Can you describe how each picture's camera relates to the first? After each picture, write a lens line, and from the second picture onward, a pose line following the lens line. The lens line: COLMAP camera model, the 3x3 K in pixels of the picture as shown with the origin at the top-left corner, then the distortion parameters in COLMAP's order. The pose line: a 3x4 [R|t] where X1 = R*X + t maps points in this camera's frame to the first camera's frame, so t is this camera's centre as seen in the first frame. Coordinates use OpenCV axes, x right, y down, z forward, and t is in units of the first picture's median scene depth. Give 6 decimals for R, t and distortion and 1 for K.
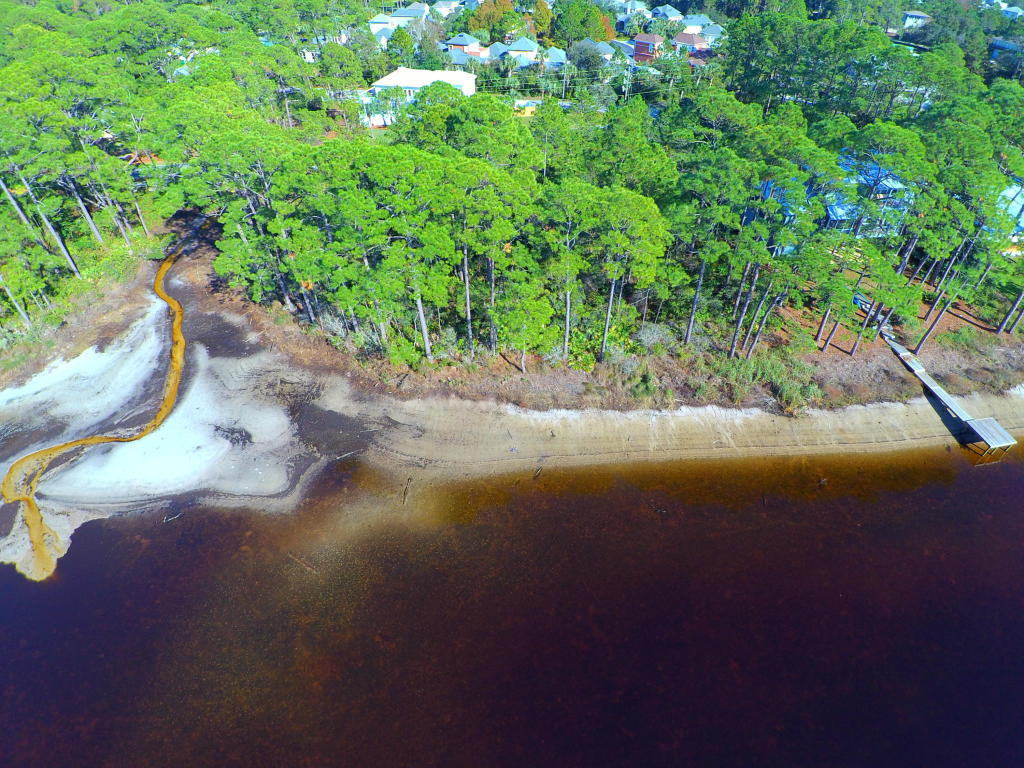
lens RADIAL K [[530.9, 0, 508.9], [0, 530.9, 386.6], [0, 0, 1]] dist [-0.040516, -0.019641]
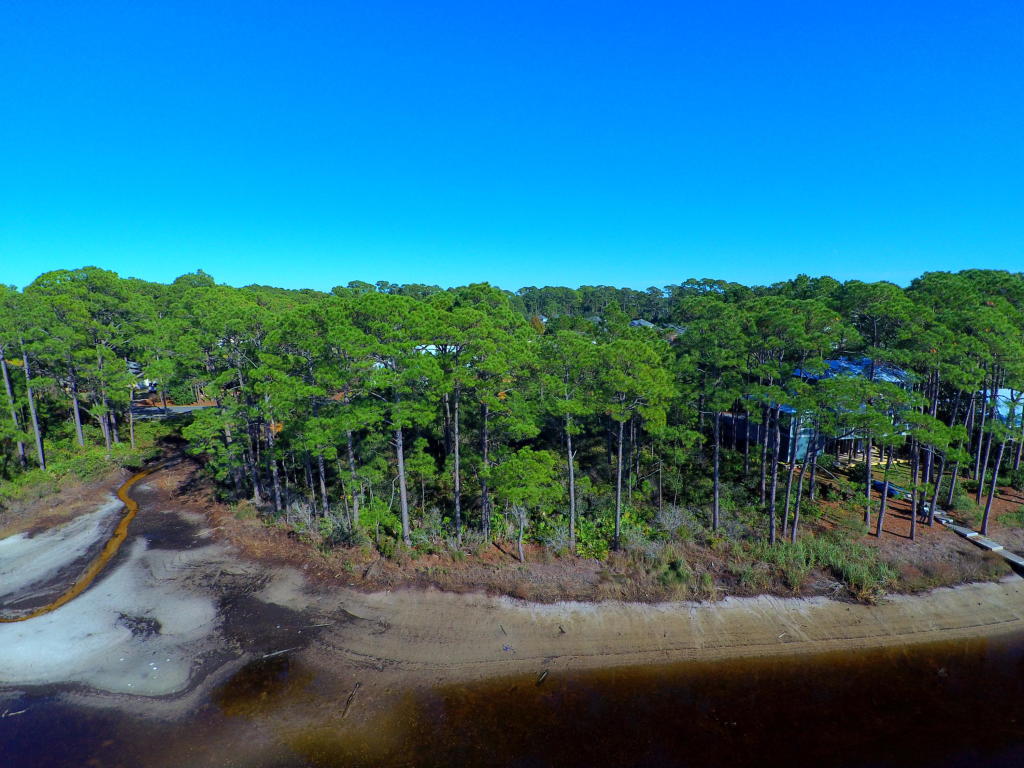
lens RADIAL K [[530.9, 0, 507.6], [0, 530.9, 370.0], [0, 0, 1]] dist [-0.040516, -0.019641]
pose [[0.999978, -0.004375, -0.004931, 0.012015], [0.000832, 0.825743, -0.564045, 0.193998], [0.006539, 0.564029, 0.825729, 0.181319]]
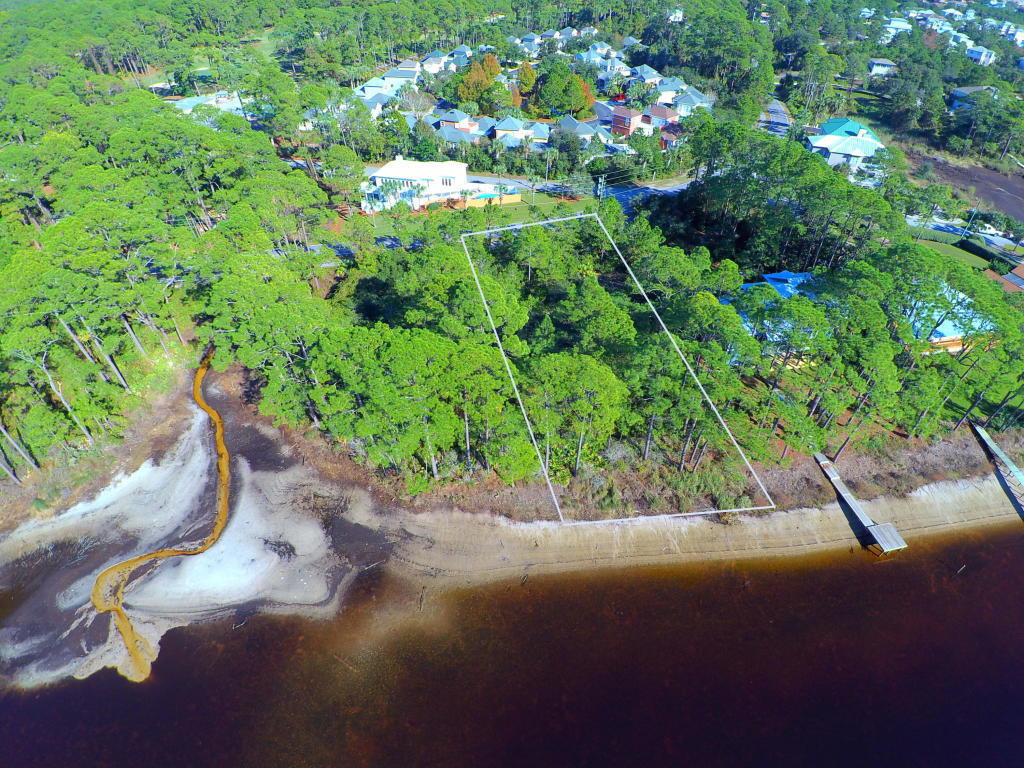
lens RADIAL K [[530.9, 0, 509.0], [0, 530.9, 386.5], [0, 0, 1]] dist [-0.040516, -0.019641]
pose [[0.999763, -0.011477, 0.018486, -0.000843], [0.011676, 0.999874, -0.010733, -0.259568], [-0.018361, 0.010947, 0.999771, -0.246269]]
